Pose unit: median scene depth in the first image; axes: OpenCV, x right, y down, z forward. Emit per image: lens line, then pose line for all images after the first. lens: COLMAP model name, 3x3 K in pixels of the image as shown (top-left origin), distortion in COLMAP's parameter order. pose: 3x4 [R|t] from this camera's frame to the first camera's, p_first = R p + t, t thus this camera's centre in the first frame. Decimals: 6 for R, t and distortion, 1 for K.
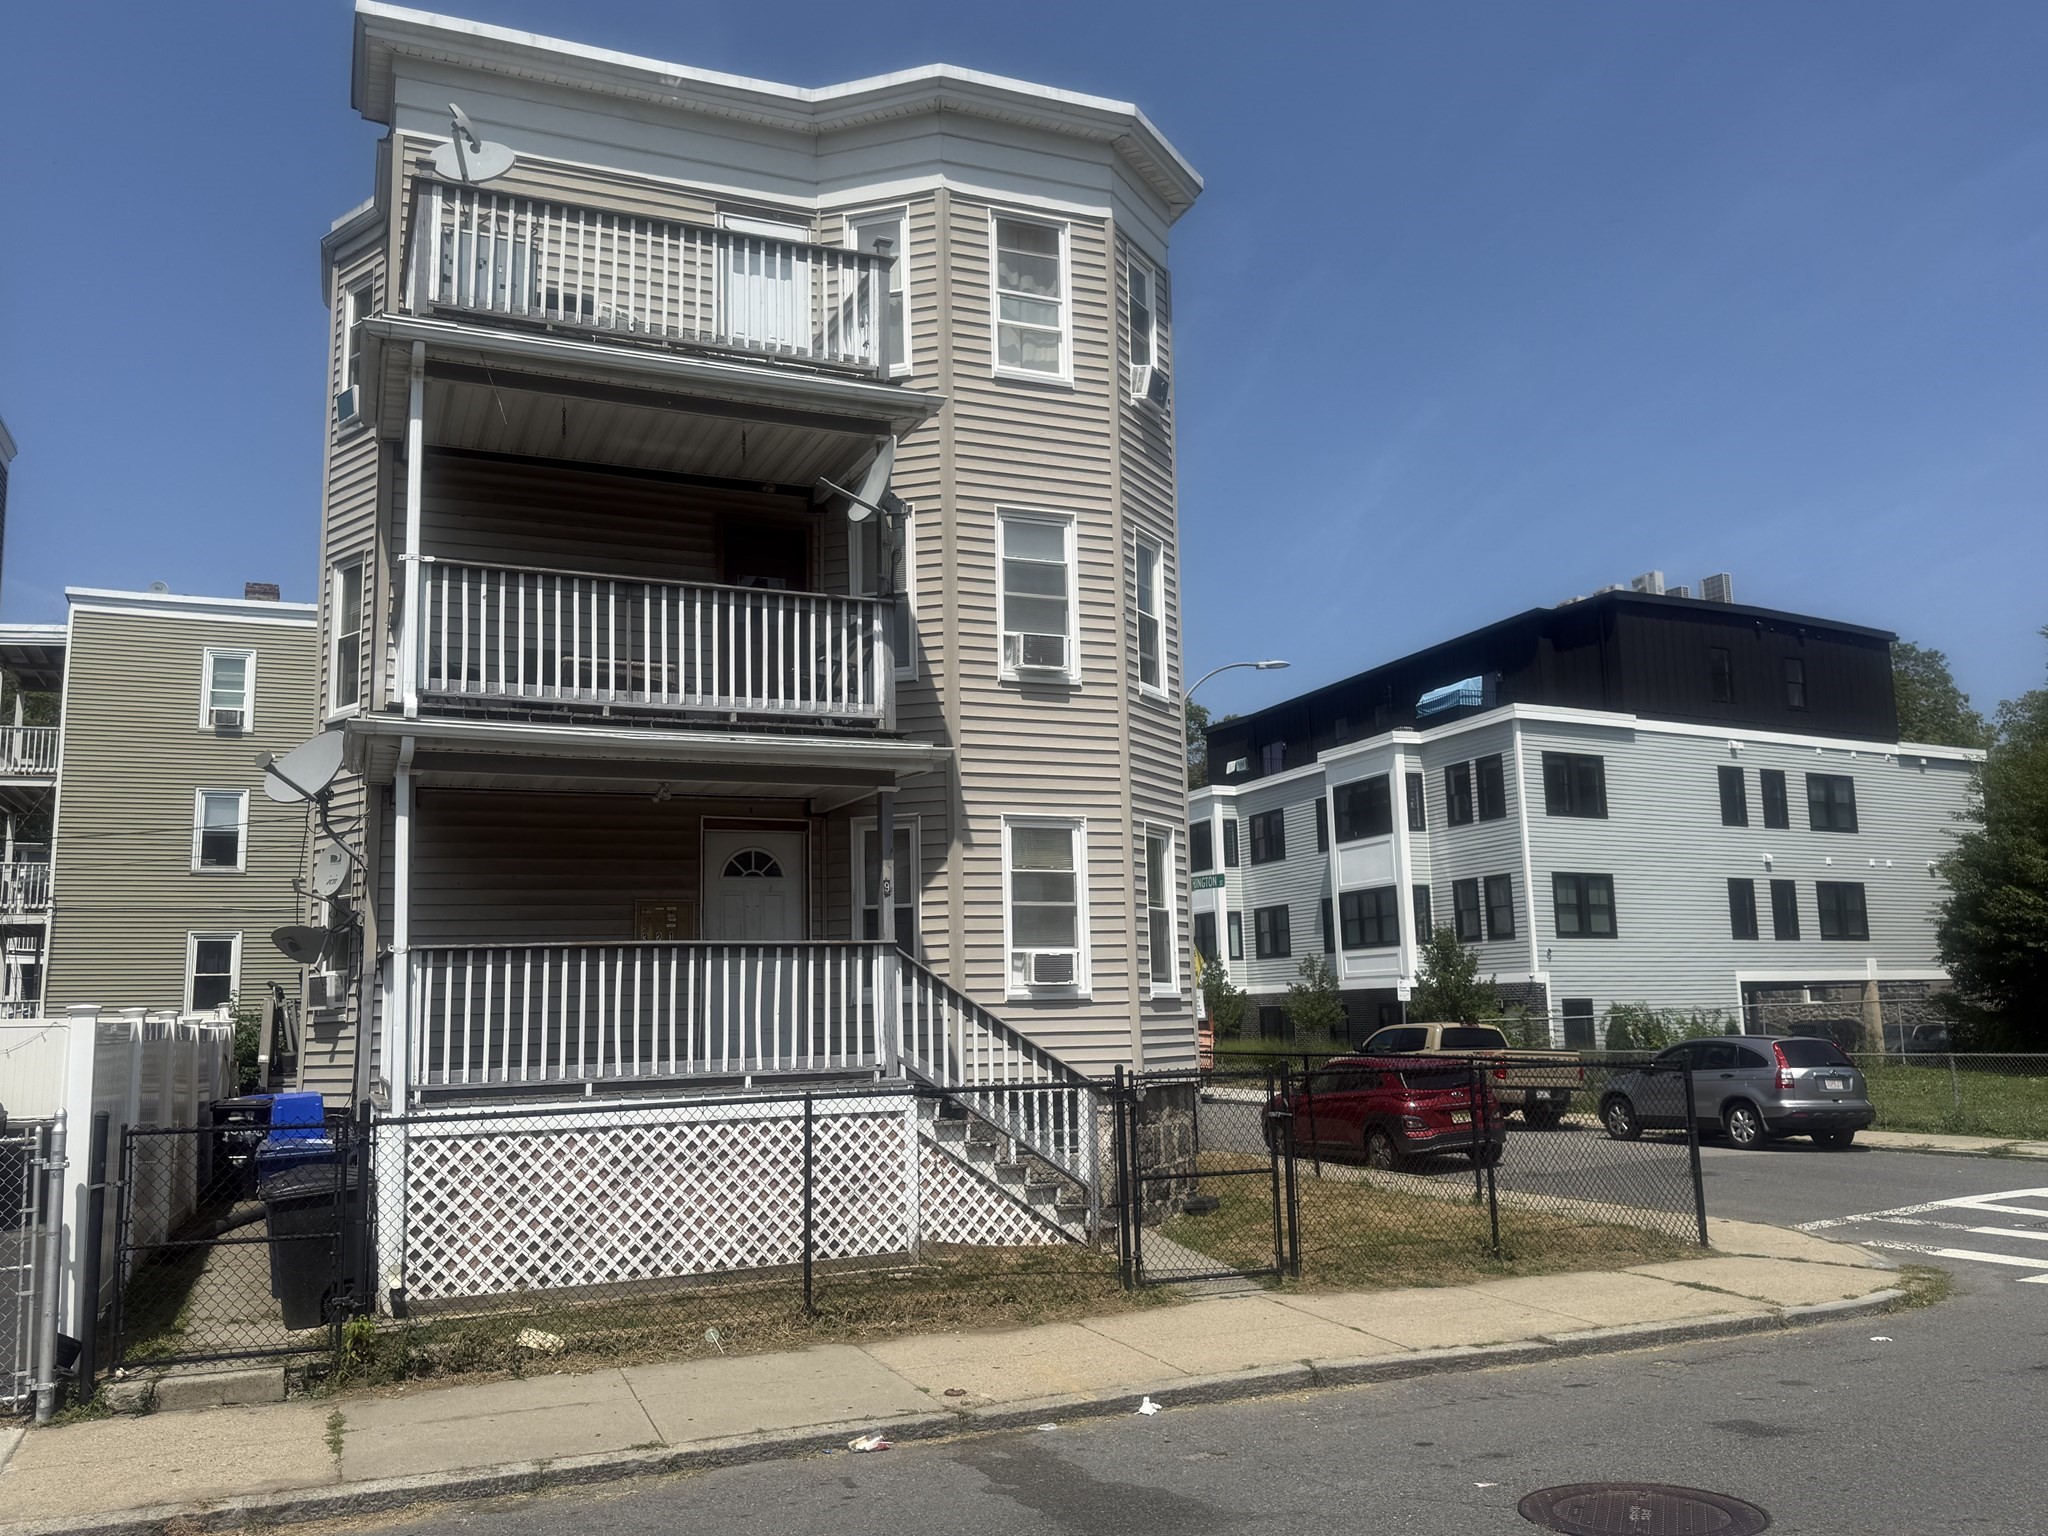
lens RADIAL K [[1606.2, 0, 1011.9], [0, 1606.2, 773.1], [0, 0, 1]] dist [0.154016, -0.278269]
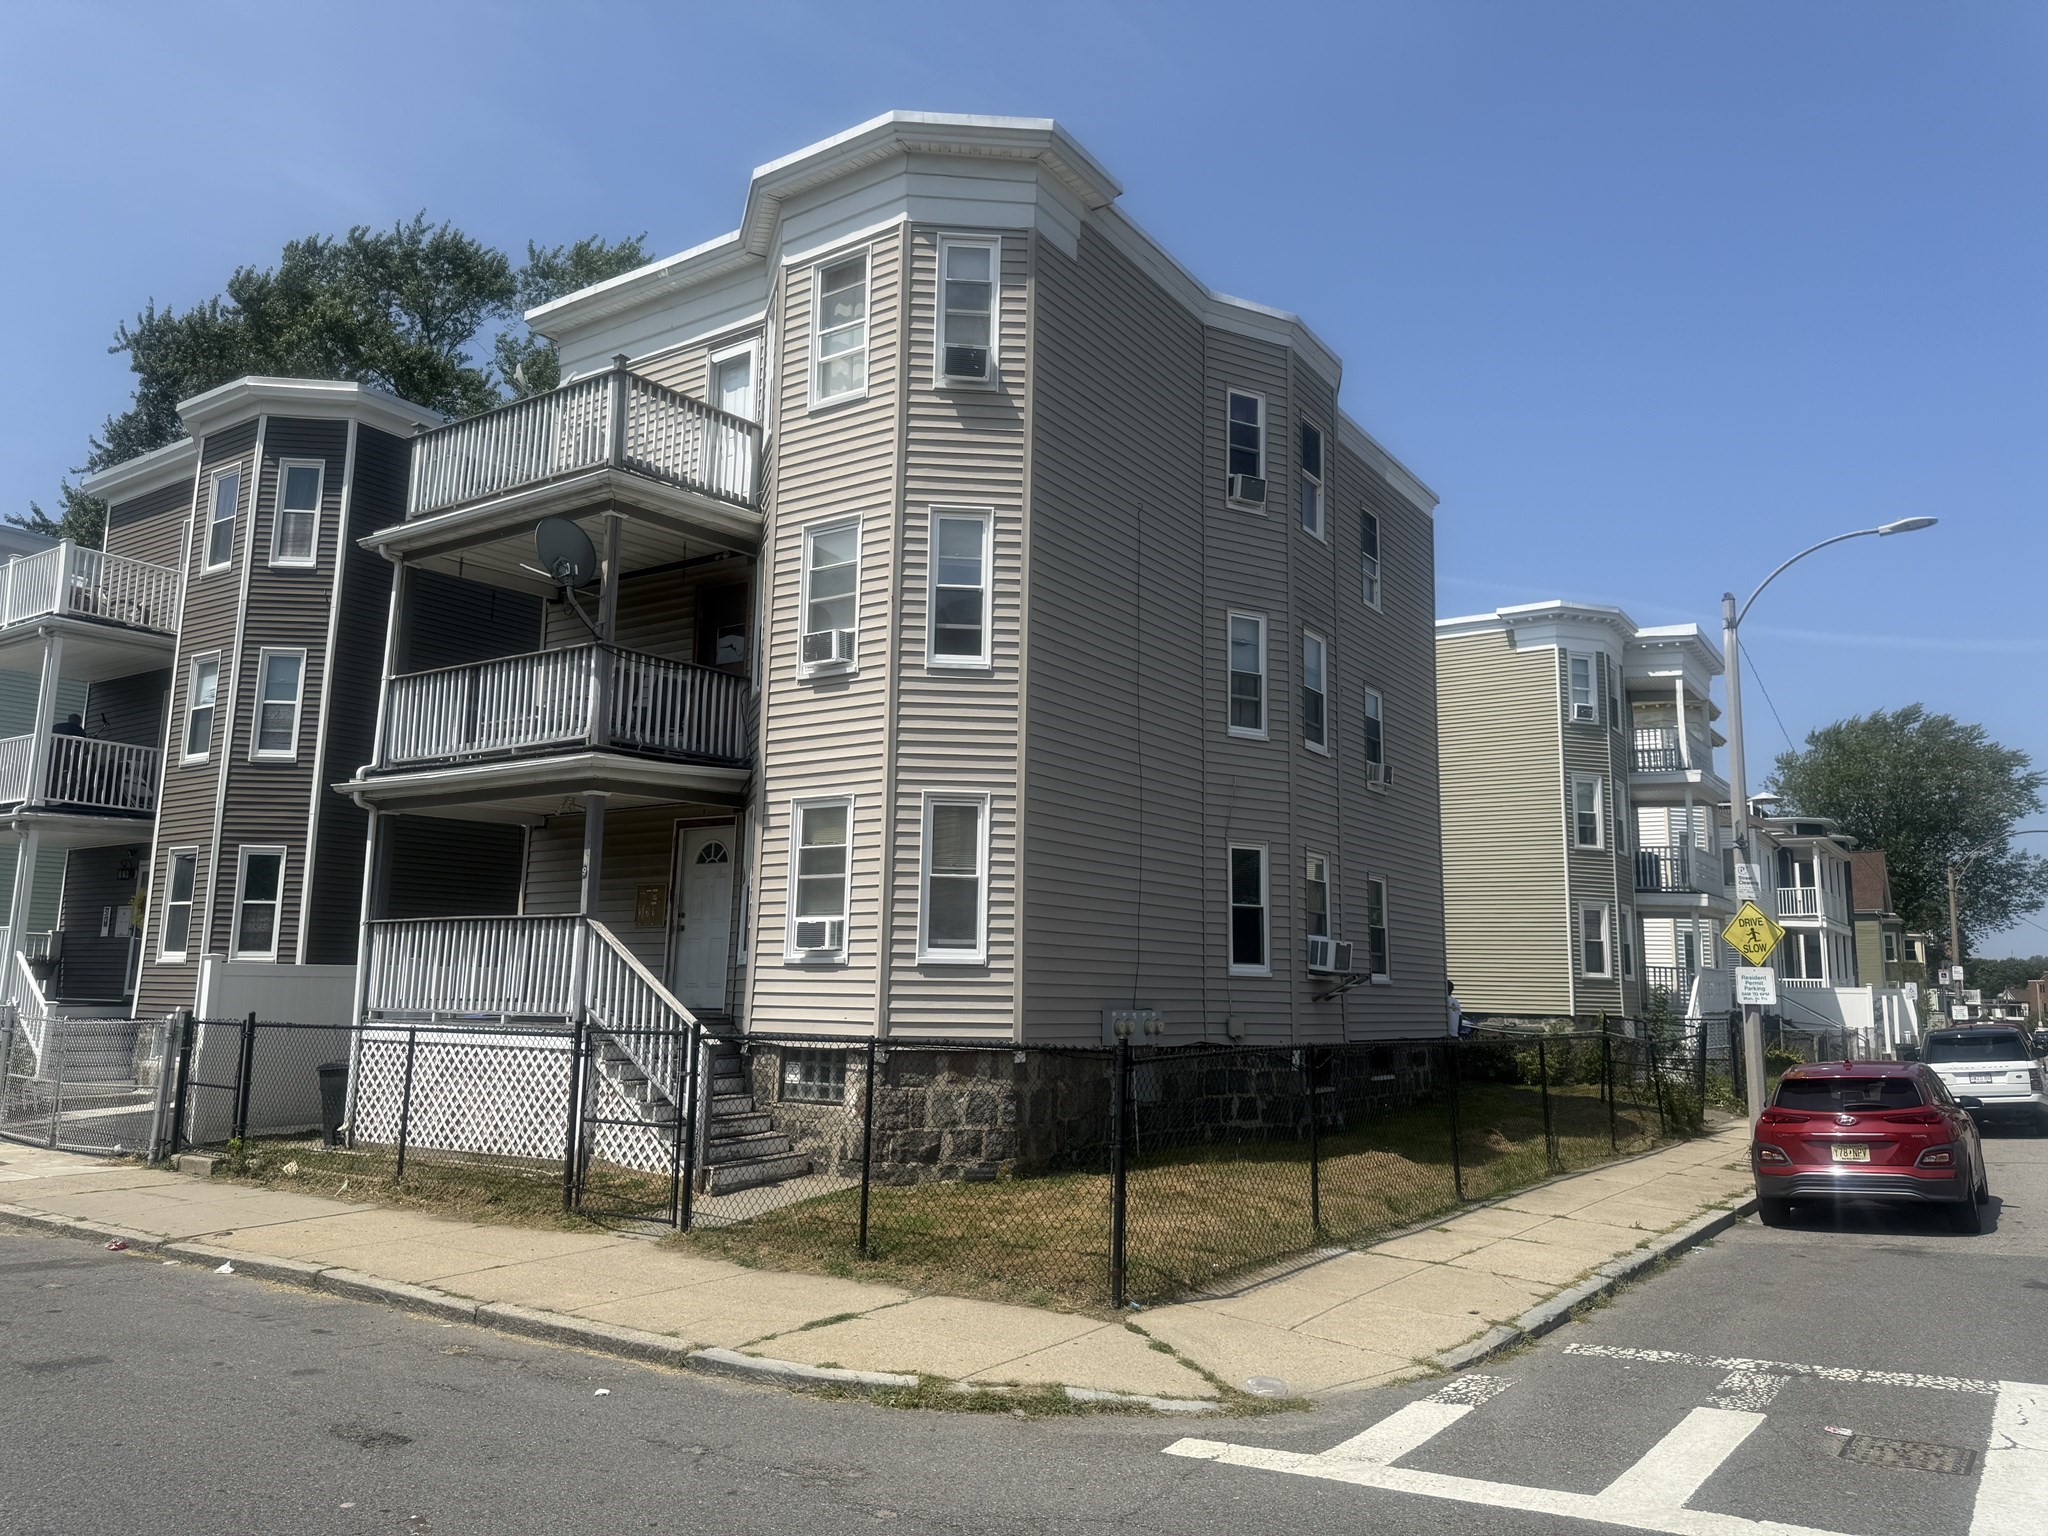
lens RADIAL K [[1436.3, 0, 1024.8], [0, 1436.3, 760.2], [0, 0, 1]] dist [0.110443, -0.149360]
pose [[0.552638, -0.101225, -0.827251, 1.044614], [0.096977, 0.993664, -0.056803, 0.081430], [0.827760, -0.048832, 0.558953, 0.645946]]
